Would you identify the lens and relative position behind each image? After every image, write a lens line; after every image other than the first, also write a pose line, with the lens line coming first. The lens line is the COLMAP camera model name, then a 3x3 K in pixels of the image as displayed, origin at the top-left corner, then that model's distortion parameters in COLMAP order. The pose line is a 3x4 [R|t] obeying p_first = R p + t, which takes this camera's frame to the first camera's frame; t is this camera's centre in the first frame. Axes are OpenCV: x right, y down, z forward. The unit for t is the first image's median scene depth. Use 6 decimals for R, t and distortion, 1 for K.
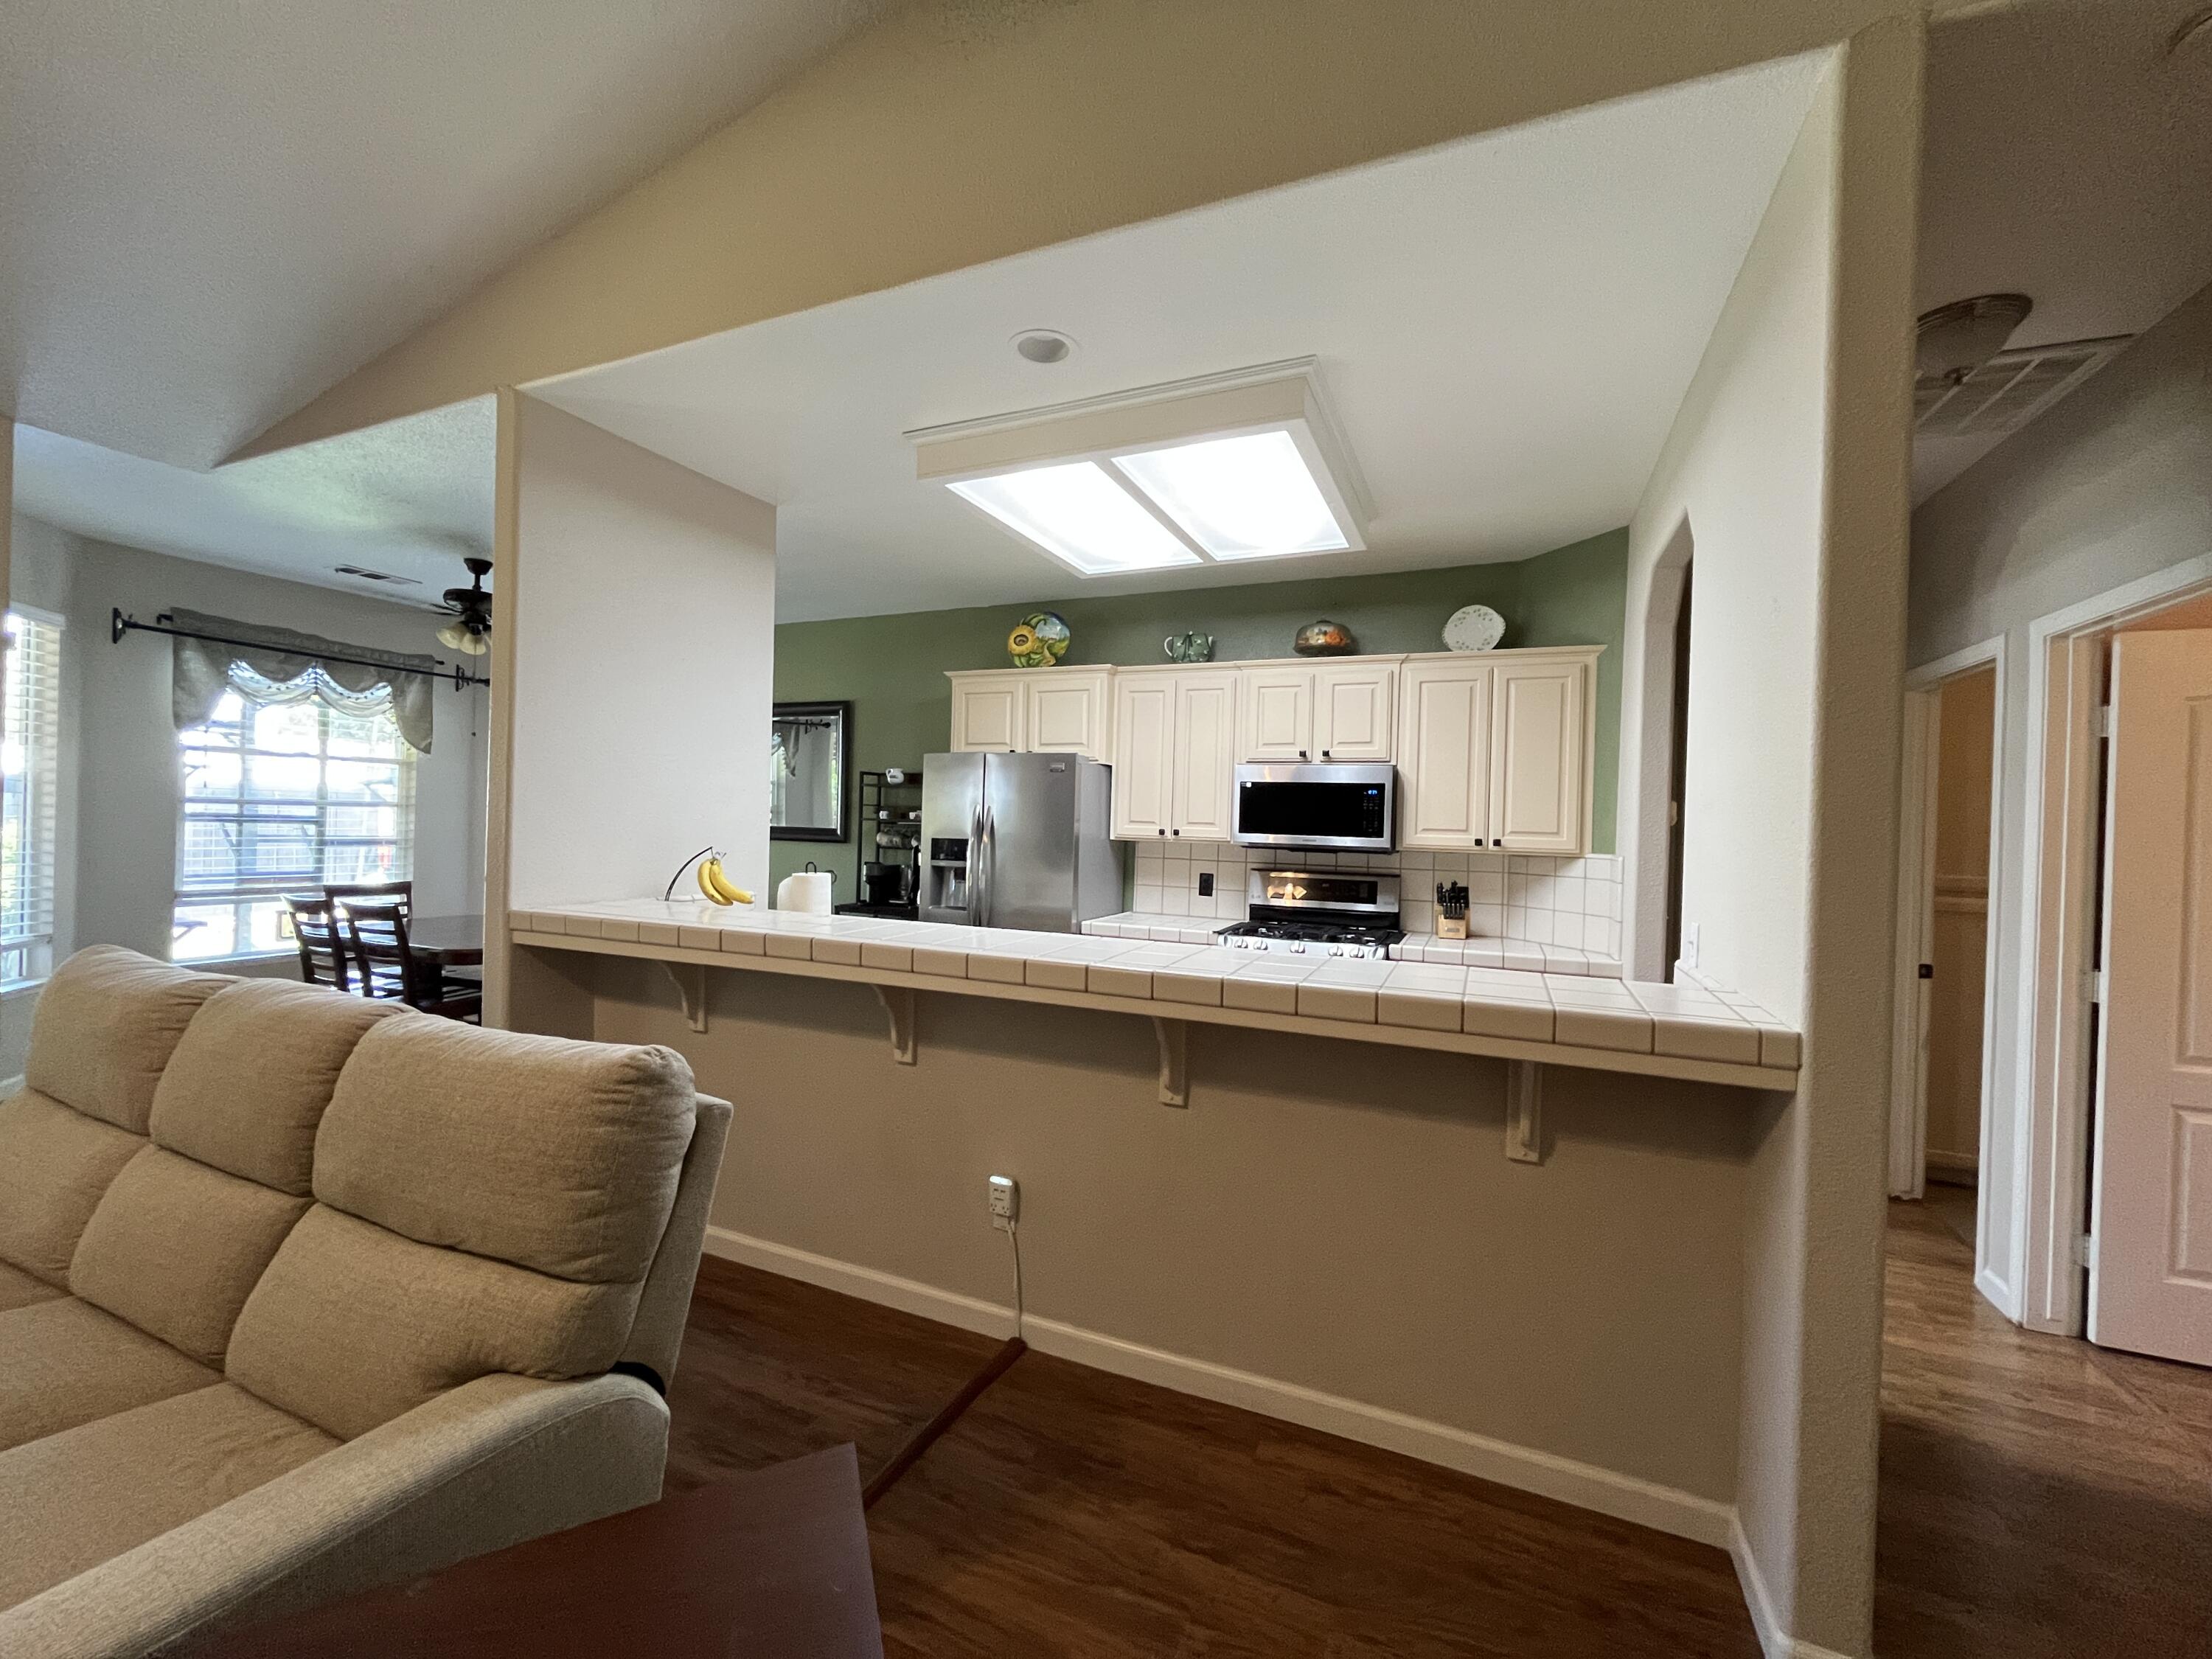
lens RADIAL K [[898.2, 0, 1101.5], [0, 898.2, 825.3], [0, 0, 1]] dist [-0.003381, 0.000633]
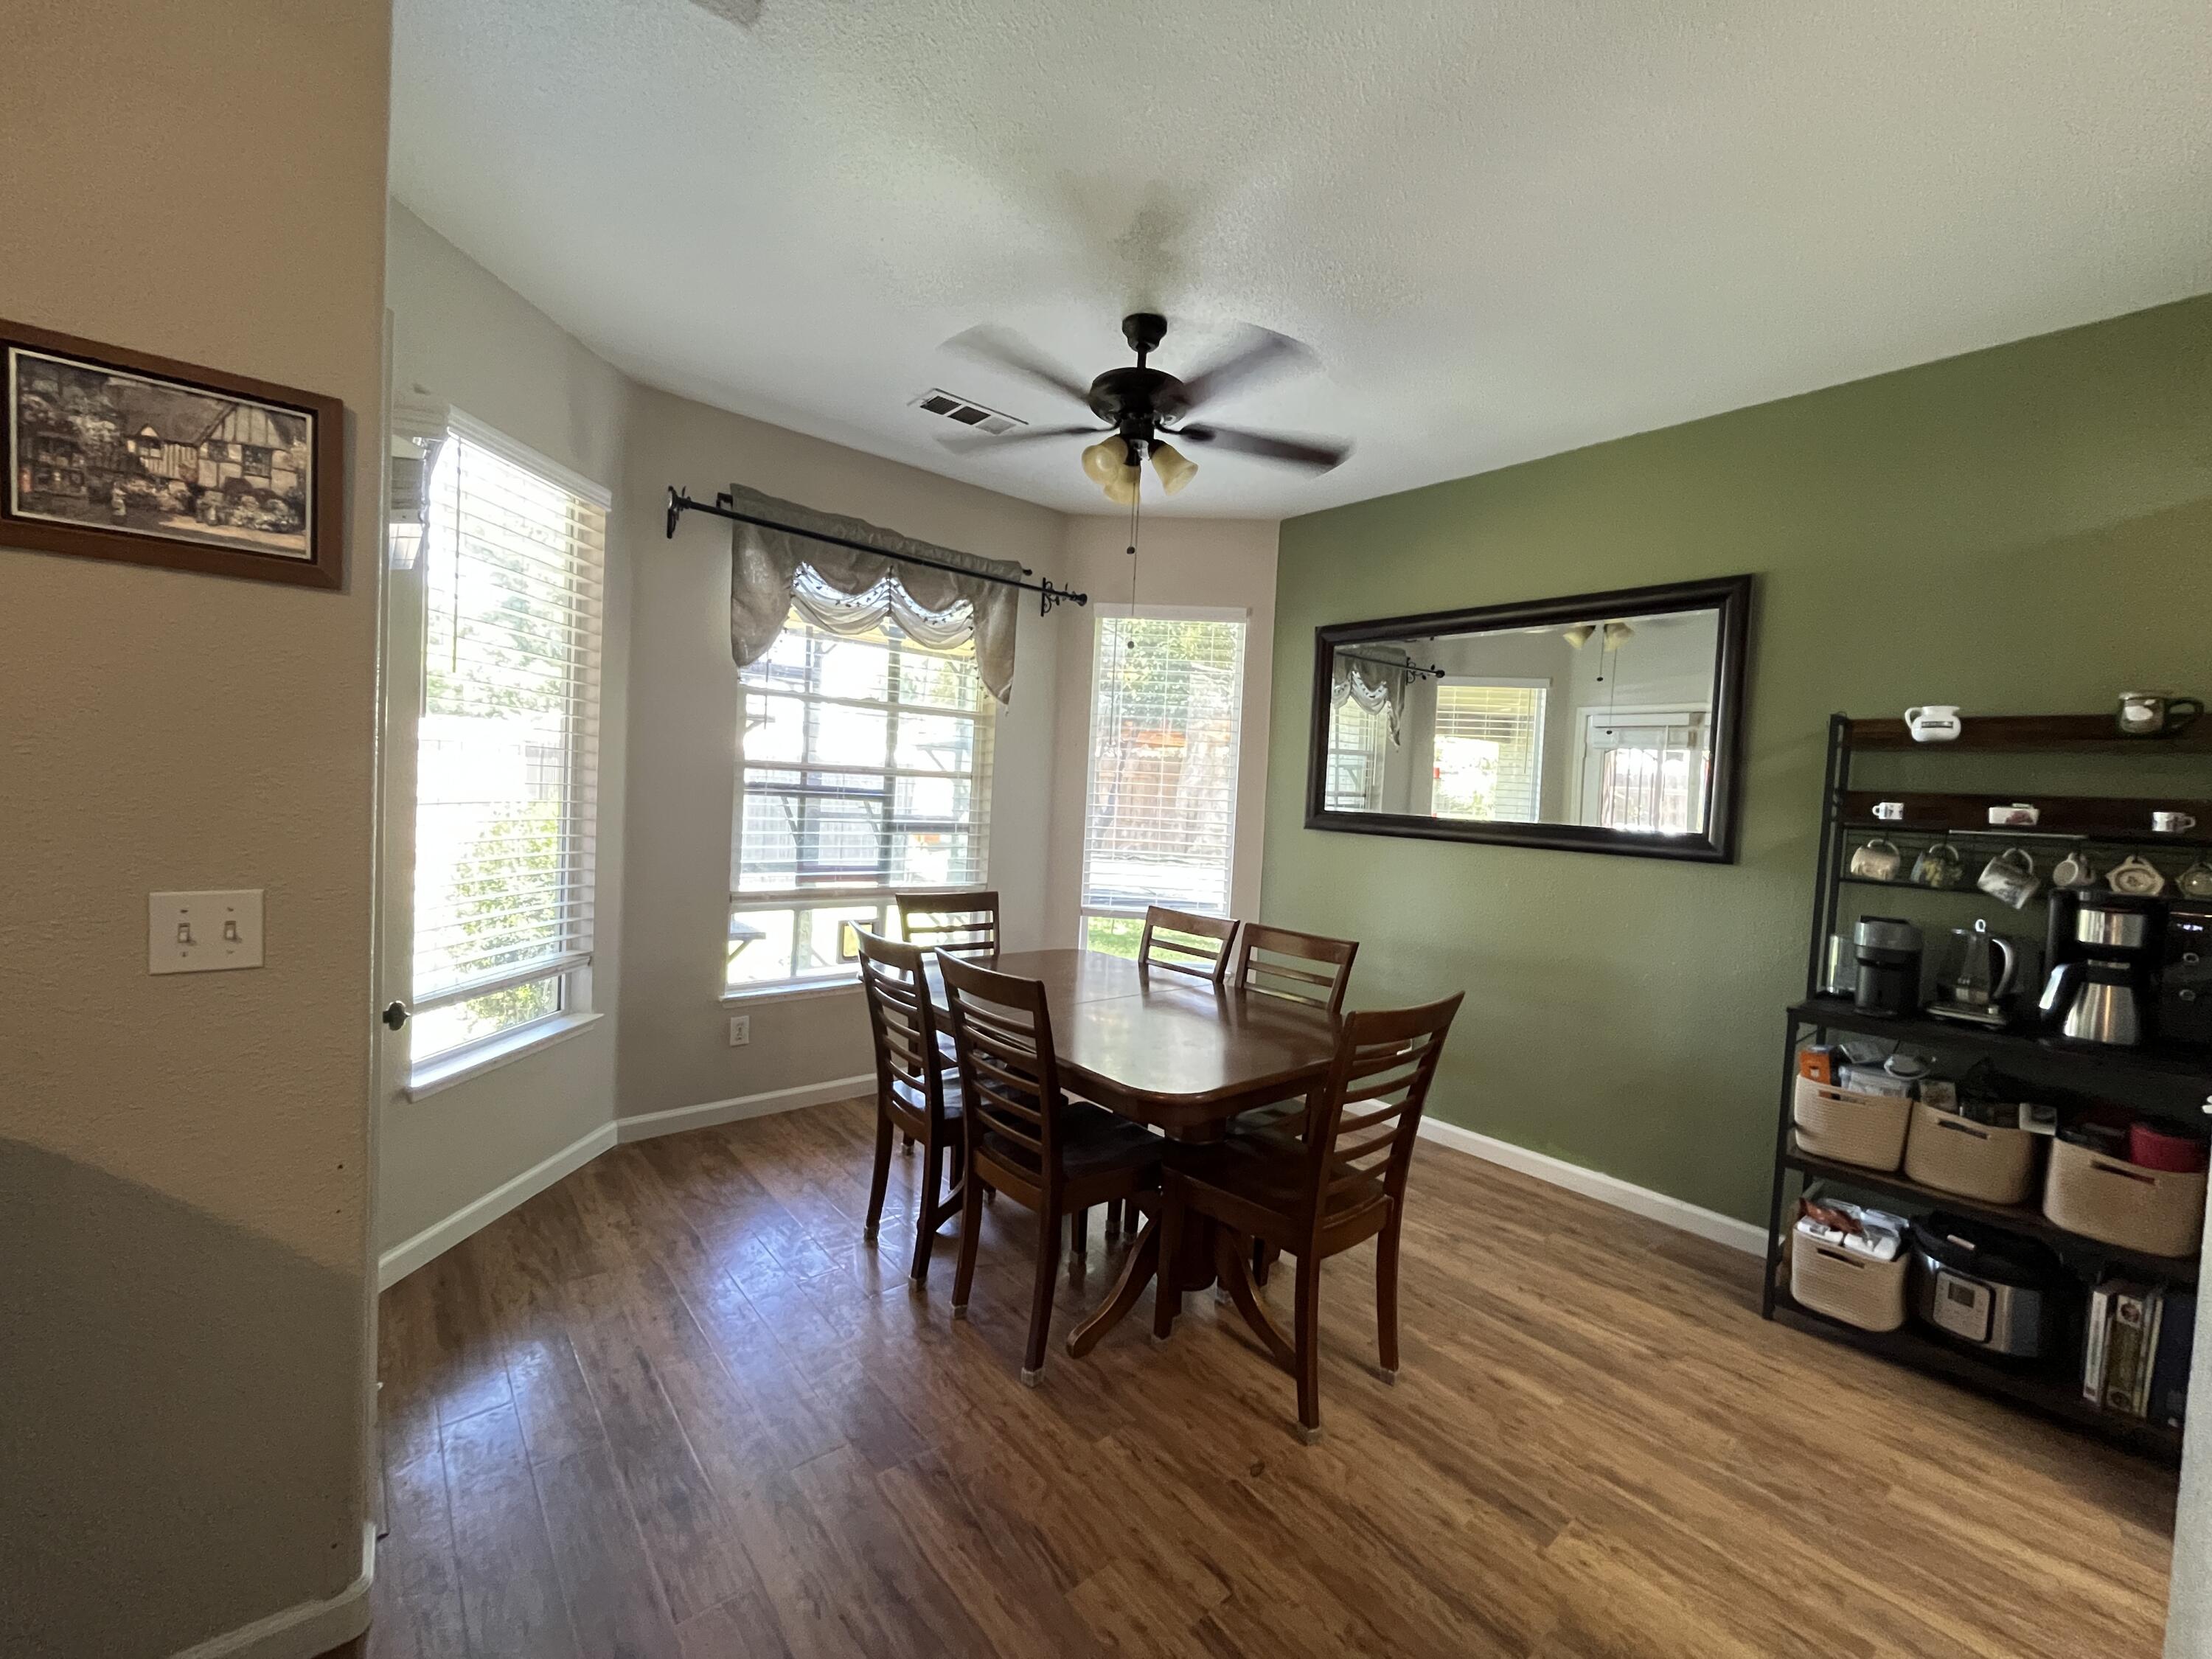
lens RADIAL K [[898.2, 0, 1094.8], [0, 898.2, 826.5], [0, 0, 1]] dist [-0.003381, 0.000633]
pose [[0.897164, 0.036382, -0.440198, -0.462503], [-0.027722, 0.999275, 0.026090, -0.005304], [0.440828, -0.011204, 0.897522, 0.487645]]
